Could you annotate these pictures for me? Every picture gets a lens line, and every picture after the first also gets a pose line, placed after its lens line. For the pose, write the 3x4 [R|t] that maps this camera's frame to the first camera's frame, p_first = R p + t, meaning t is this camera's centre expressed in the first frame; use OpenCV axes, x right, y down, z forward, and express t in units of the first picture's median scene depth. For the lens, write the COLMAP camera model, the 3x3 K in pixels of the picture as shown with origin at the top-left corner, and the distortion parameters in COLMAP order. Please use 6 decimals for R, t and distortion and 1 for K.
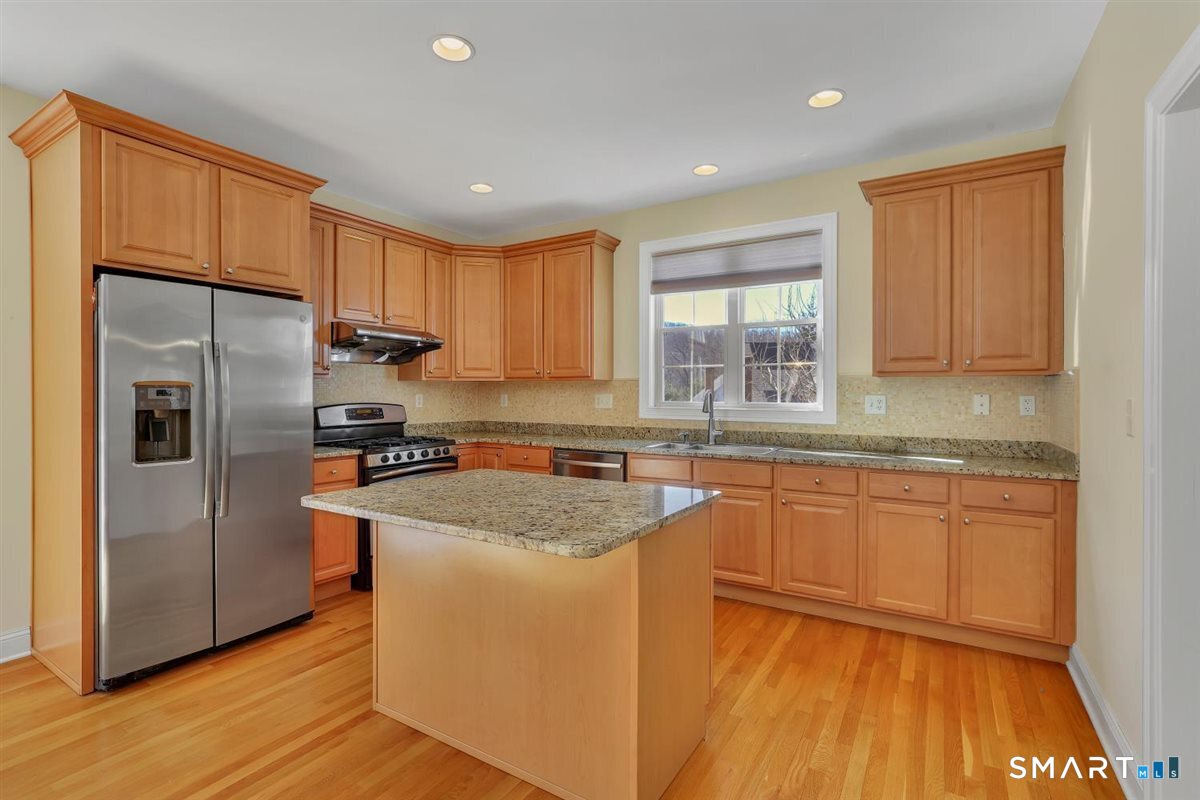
lens RADIAL K [[557.4, 0, 622.0], [0, 557.4, 400.2], [0, 0, 1]] dist [-0.016880, 0.000871]
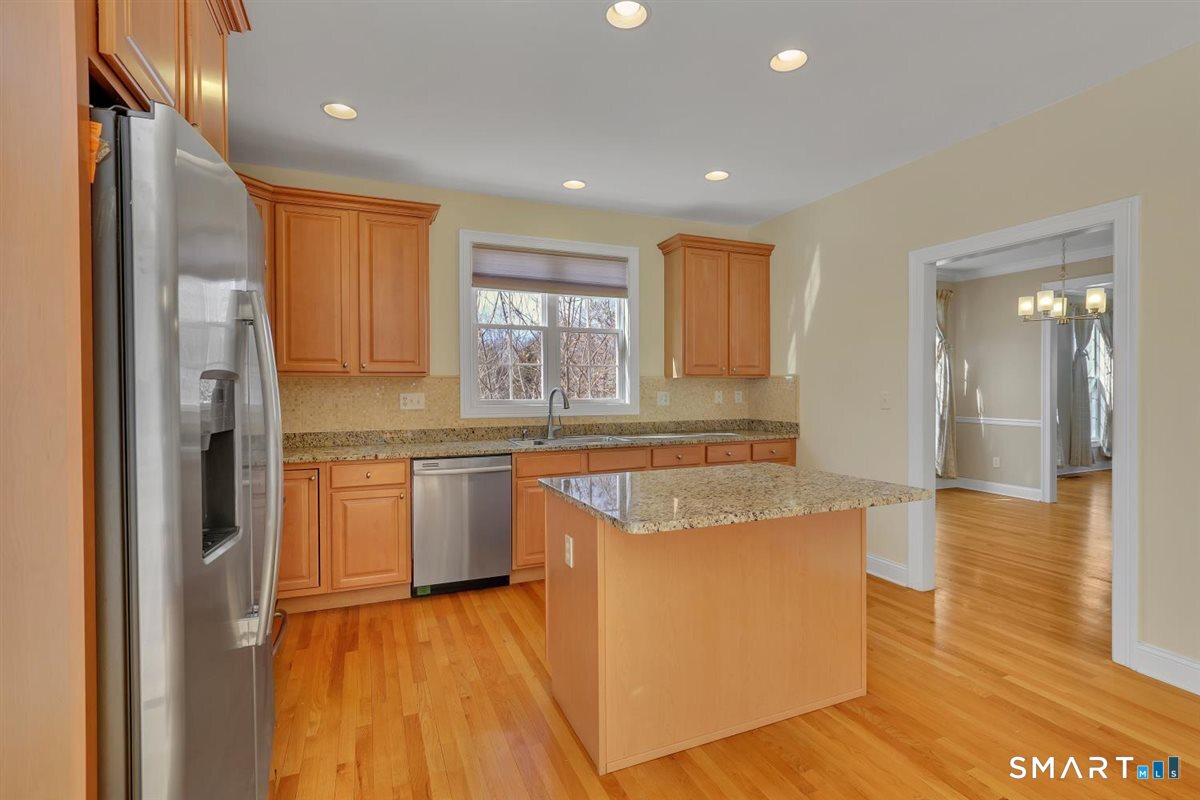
lens RADIAL K [[557.4, 0, 604.6], [0, 557.4, 399.1], [0, 0, 1]] dist [-0.016880, 0.000871]
pose [[0.580171, -0.018361, 0.814287, -0.692404], [0.017079, 0.999800, 0.010375, -0.006290], [-0.814315, 0.007888, 0.580369, 0.320101]]
